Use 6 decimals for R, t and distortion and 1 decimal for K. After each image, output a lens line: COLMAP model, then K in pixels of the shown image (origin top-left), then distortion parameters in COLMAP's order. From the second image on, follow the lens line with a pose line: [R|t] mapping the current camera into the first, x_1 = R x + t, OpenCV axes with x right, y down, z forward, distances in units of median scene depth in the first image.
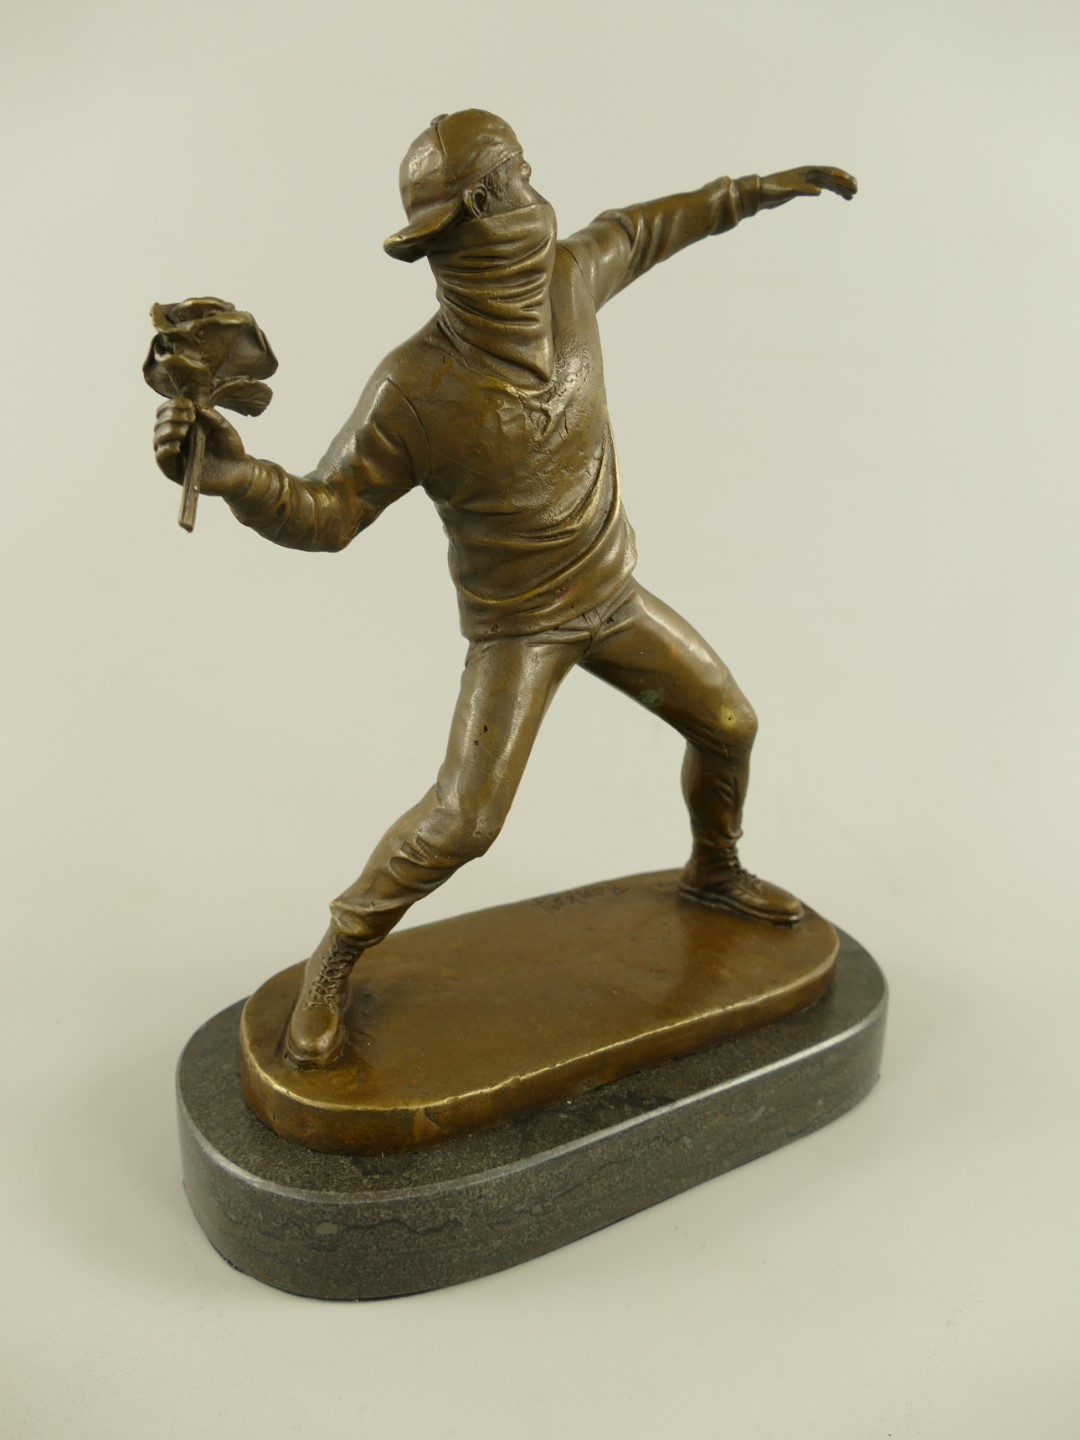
lens RADIAL K [[1141.7, 0, 542.5], [0, 1141.7, 721.5], [0, 0, 1]] dist [0.008348, 0.001892]
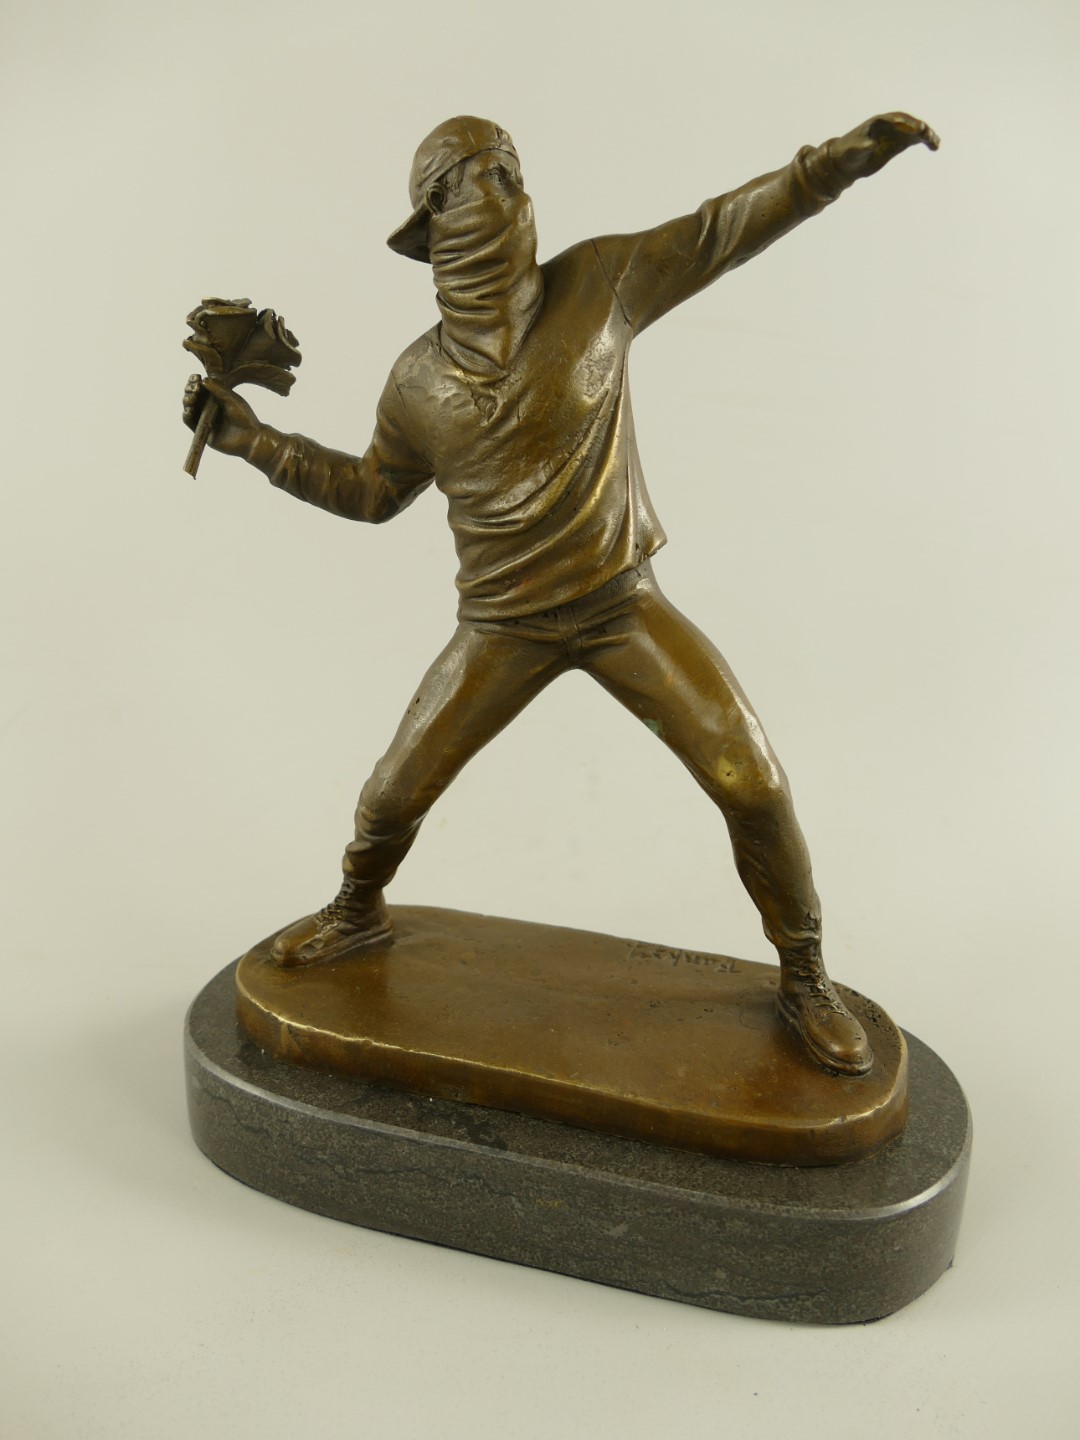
lens RADIAL K [[1141.7, 0, 550.1], [0, 1141.7, 726.2], [0, 0, 1]] dist [0.008348, 0.001892]
pose [[0.676152, 0.197584, -0.709773, 0.778832], [-0.258793, 0.965676, 0.022288, -0.025113], [0.689815, 0.168615, 0.704077, 0.353769]]
